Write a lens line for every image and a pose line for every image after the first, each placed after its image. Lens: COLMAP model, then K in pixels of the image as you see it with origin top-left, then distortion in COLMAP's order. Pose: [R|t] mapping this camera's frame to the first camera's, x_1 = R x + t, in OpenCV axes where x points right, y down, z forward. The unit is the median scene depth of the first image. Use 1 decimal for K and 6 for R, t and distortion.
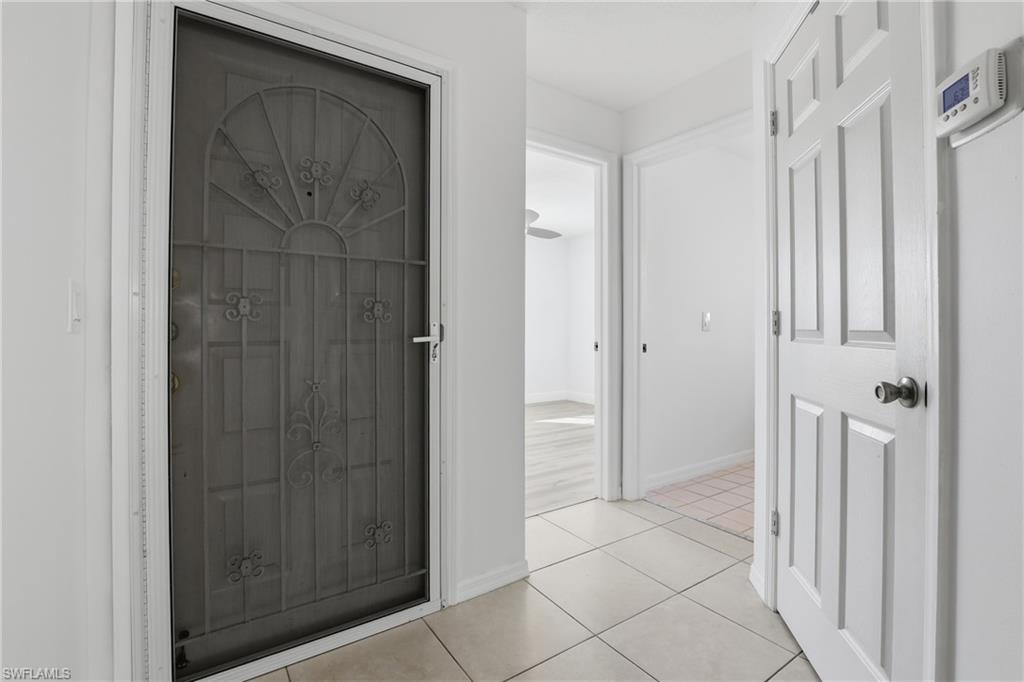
lens RADIAL K [[469.6, 0, 513.8], [0, 469.6, 327.5], [0, 0, 1]] dist [-0.038059, -0.000117]
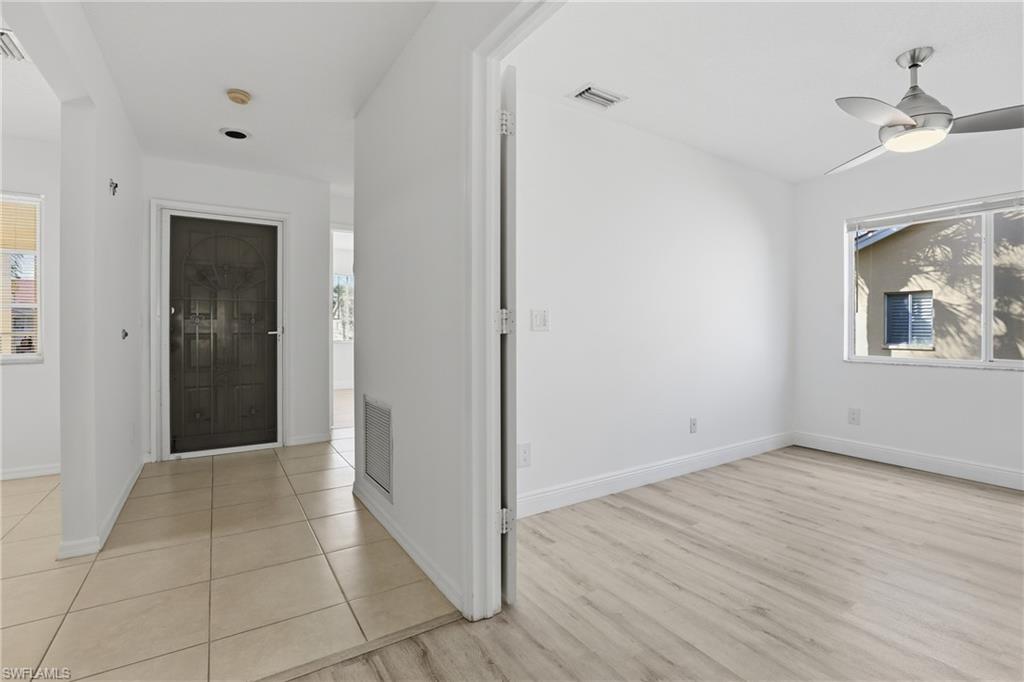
lens RADIAL K [[469.6, 0, 513.8], [0, 469.6, 327.5], [0, 0, 1]] dist [-0.038059, -0.000117]
pose [[0.999800, 0.000680, -0.019982, 1.108417], [-0.000546, 0.999977, 0.006712, -0.018321], [0.019986, -0.006699, 0.999778, -1.393656]]
